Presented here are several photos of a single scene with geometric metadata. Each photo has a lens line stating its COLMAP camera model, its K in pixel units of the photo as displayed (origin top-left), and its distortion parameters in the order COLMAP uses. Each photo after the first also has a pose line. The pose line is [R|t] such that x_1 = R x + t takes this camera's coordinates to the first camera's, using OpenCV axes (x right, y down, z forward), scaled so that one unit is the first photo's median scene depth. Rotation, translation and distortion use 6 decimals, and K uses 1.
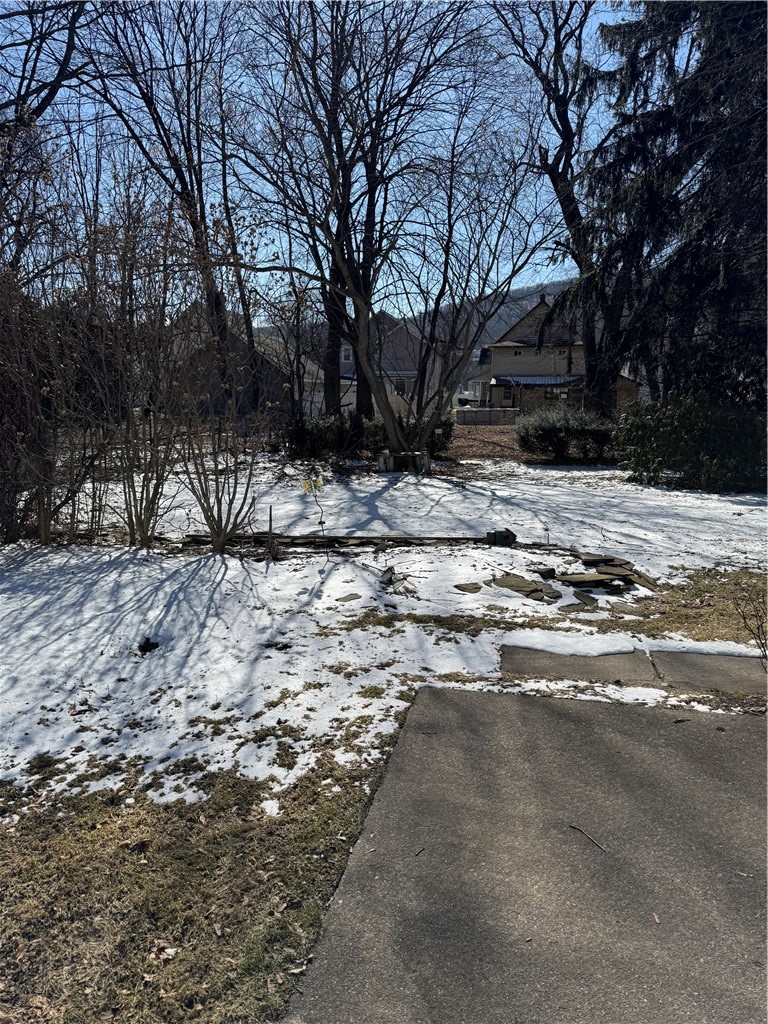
lens RADIAL K [[726.4, 0, 384.4], [0, 726.4, 511.9], [0, 0, 1]] dist [0.029616, 0.002210]
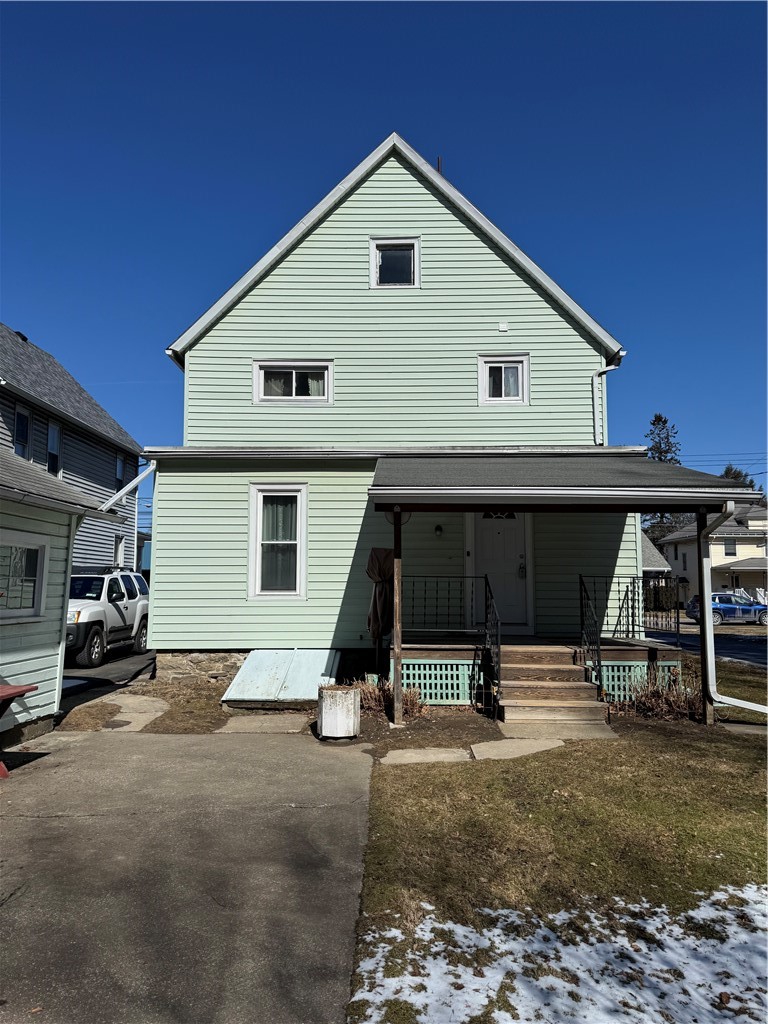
lens RADIAL K [[726.4, 0, 384.1], [0, 726.4, 511.7], [0, 0, 1]] dist [0.029616, 0.002210]
pose [[-0.983257, -0.026736, -0.180255, 0.189423], [-0.035450, 0.998344, 0.045294, -0.393625], [0.178745, 0.050926, -0.982577, 2.080037]]
